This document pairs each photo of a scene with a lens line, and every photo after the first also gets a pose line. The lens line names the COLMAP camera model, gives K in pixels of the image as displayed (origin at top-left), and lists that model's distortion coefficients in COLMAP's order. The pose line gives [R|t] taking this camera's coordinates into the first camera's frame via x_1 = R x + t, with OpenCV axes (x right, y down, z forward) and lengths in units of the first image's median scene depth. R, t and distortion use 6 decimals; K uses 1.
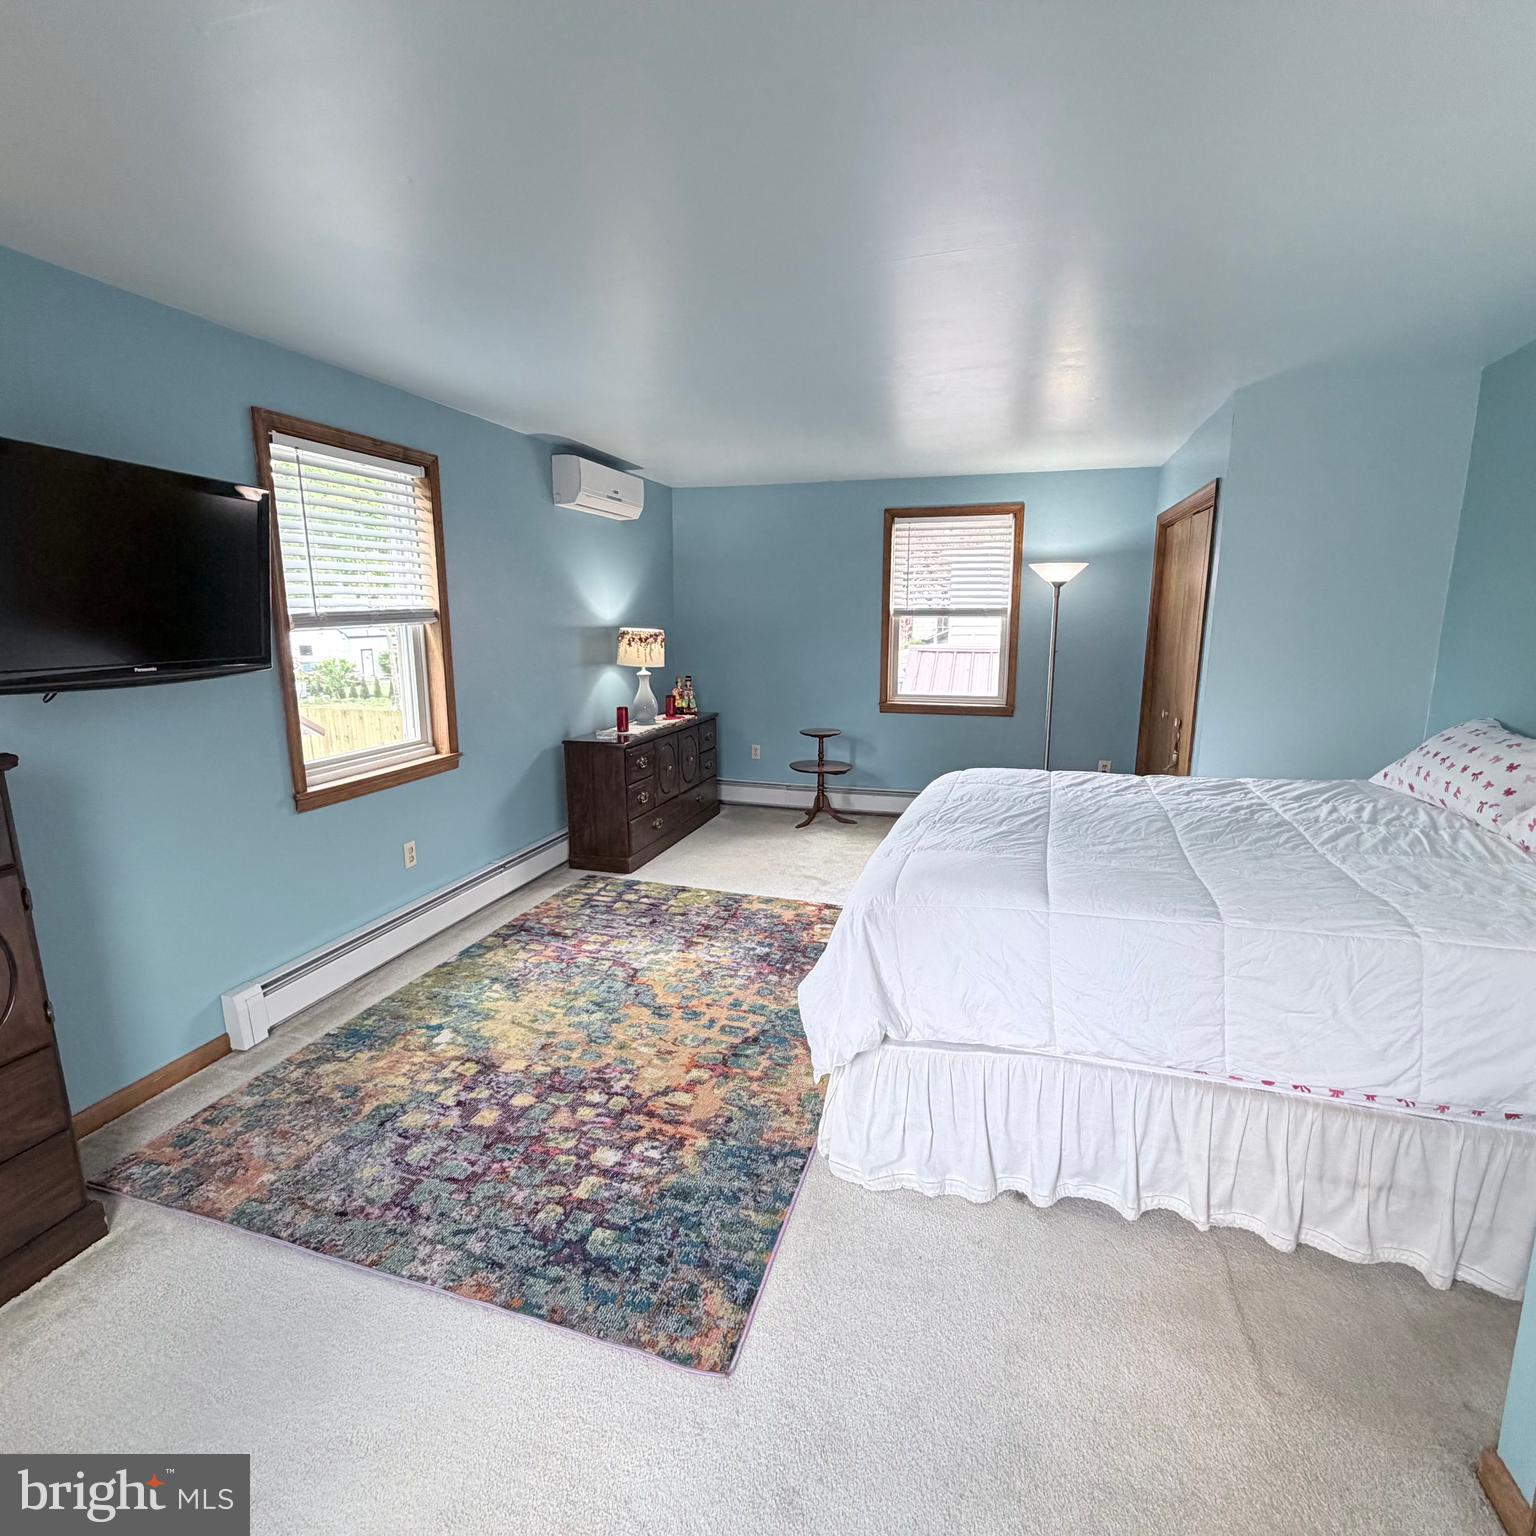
lens RADIAL K [[818.3, 0, 758.8], [0, 818.3, 768.7], [0, 0, 1]] dist [0.000903, 0.001036]
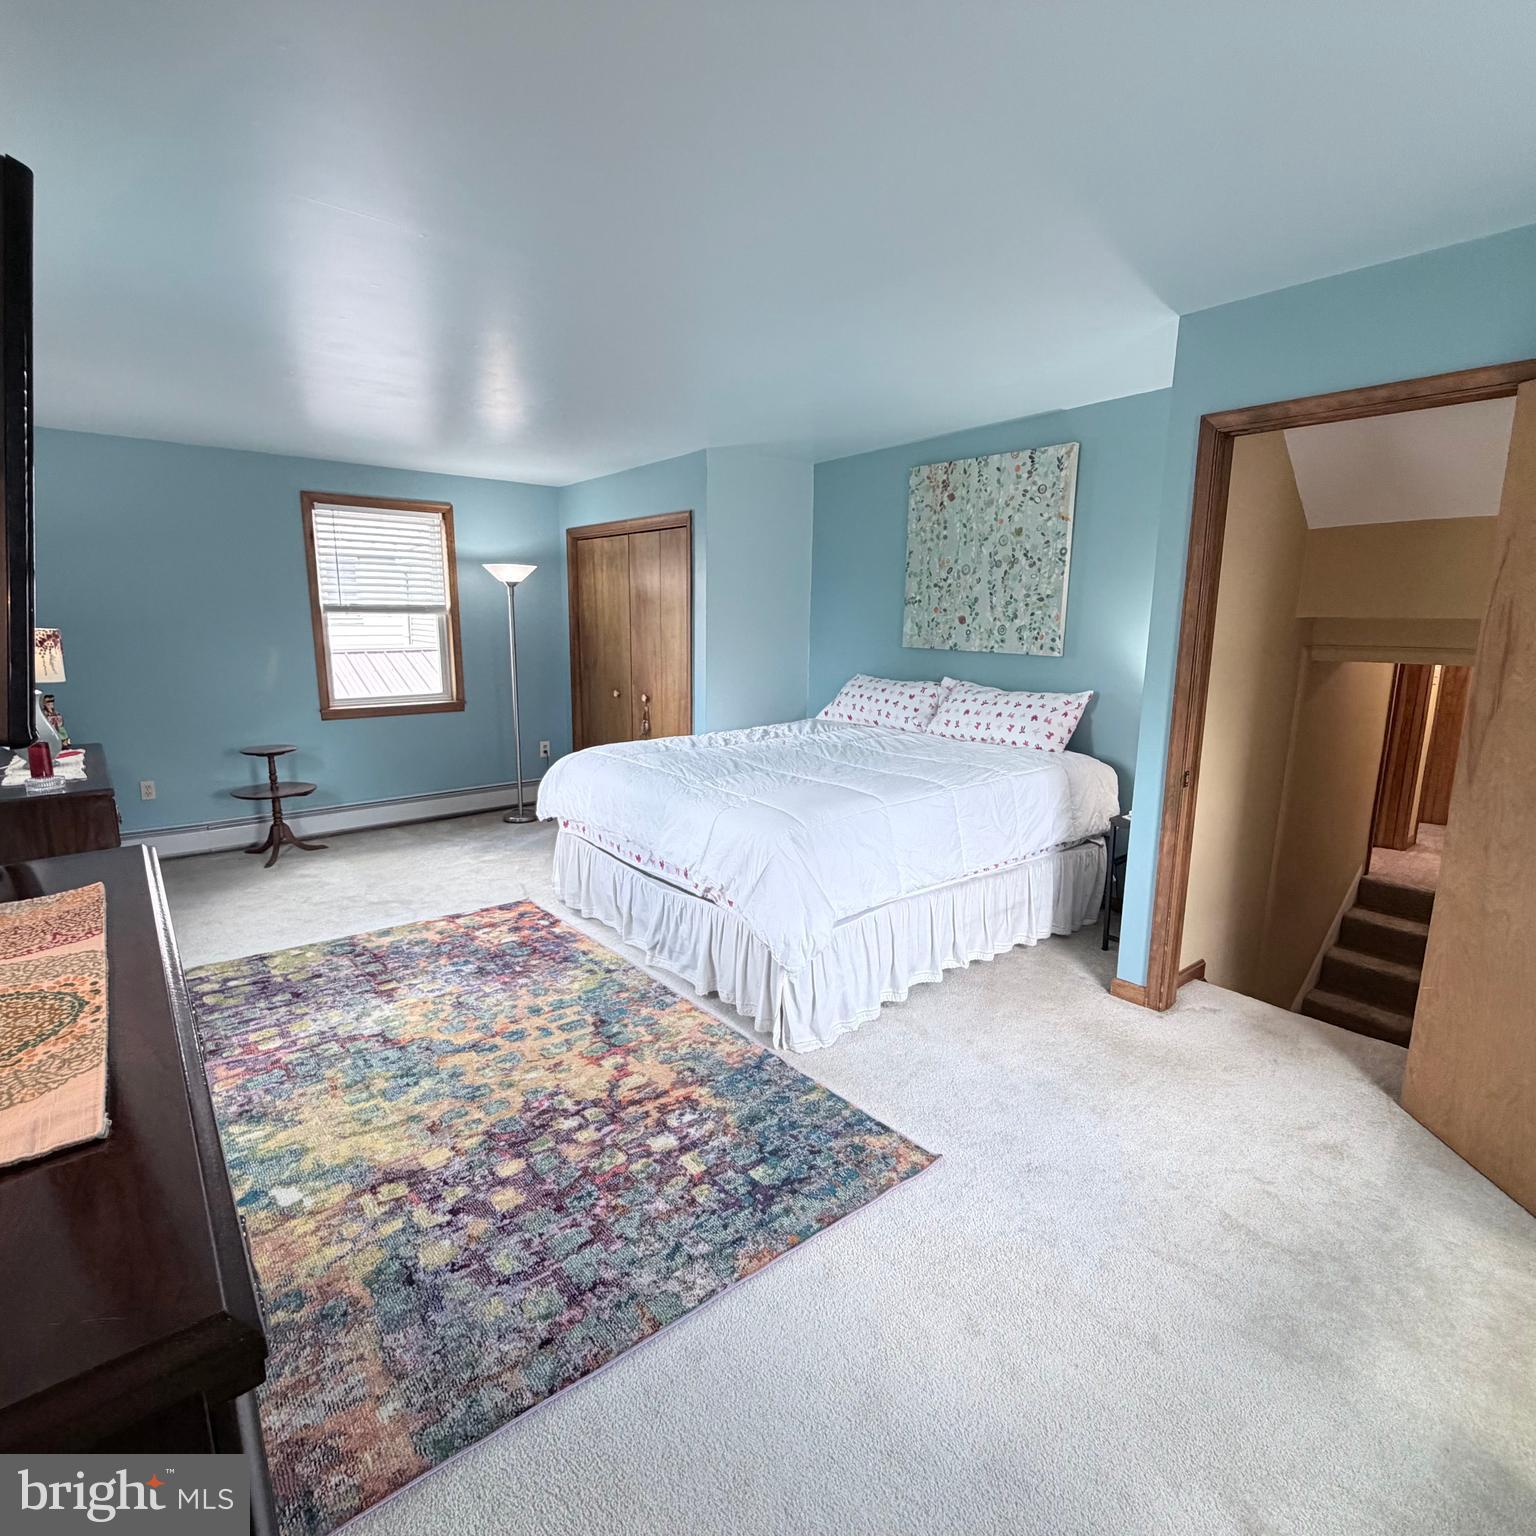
lens RADIAL K [[818.3, 0, 758.8], [0, 818.3, 768.7], [0, 0, 1]] dist [0.000903, 0.001036]
pose [[0.551074, -0.147689, 0.821282, -0.605161], [0.150142, 0.985699, 0.076512, -0.025924], [-0.820838, 0.081145, 0.565368, 0.205061]]
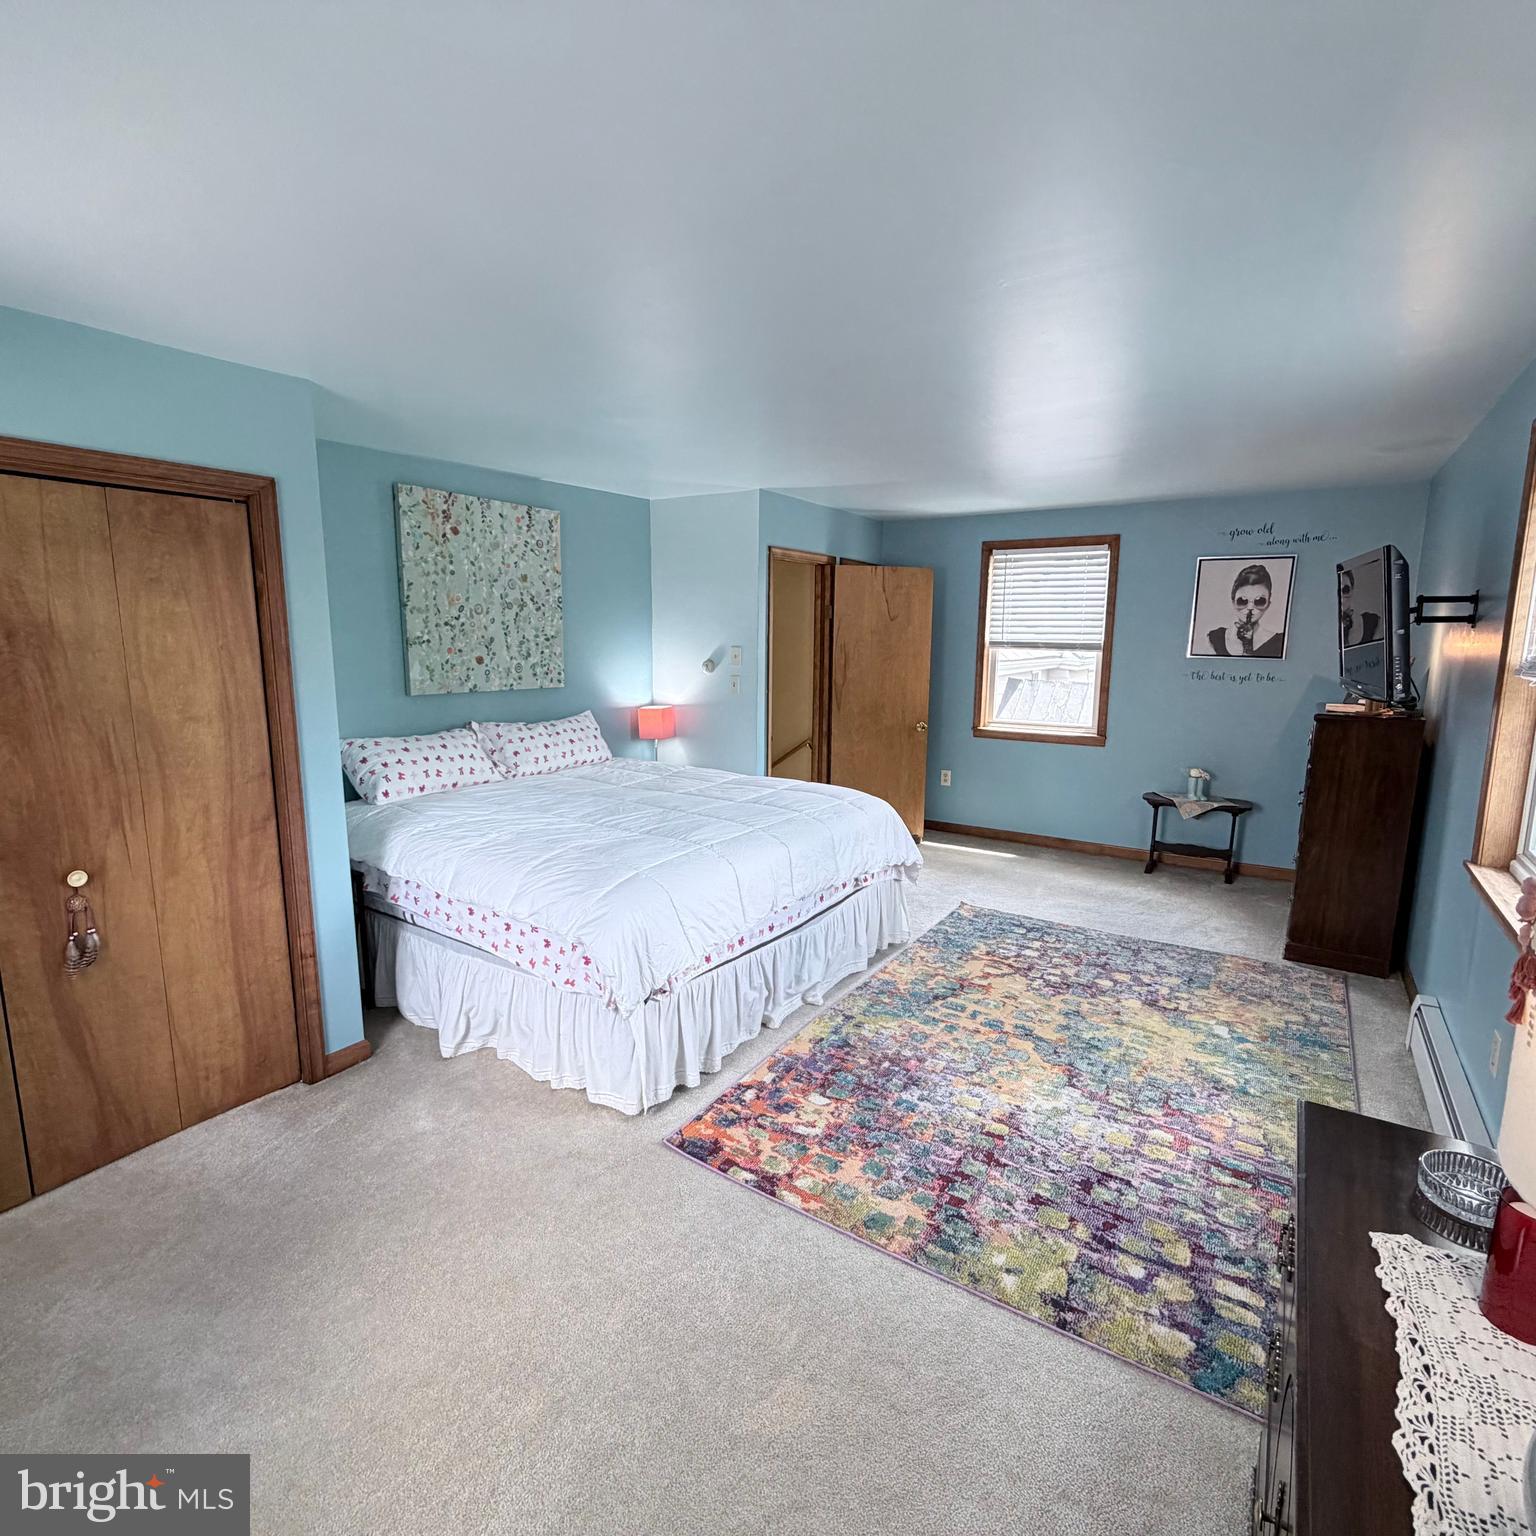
lens RADIAL K [[818.3, 0, 758.8], [0, 818.3, 768.7], [0, 0, 1]] dist [0.000903, 0.001036]
pose [[-0.960163, -0.038224, 0.276813, -0.066041], [0.060276, 0.938950, 0.338734, -0.371642], [-0.272861, 0.341925, -0.899241, 1.804766]]
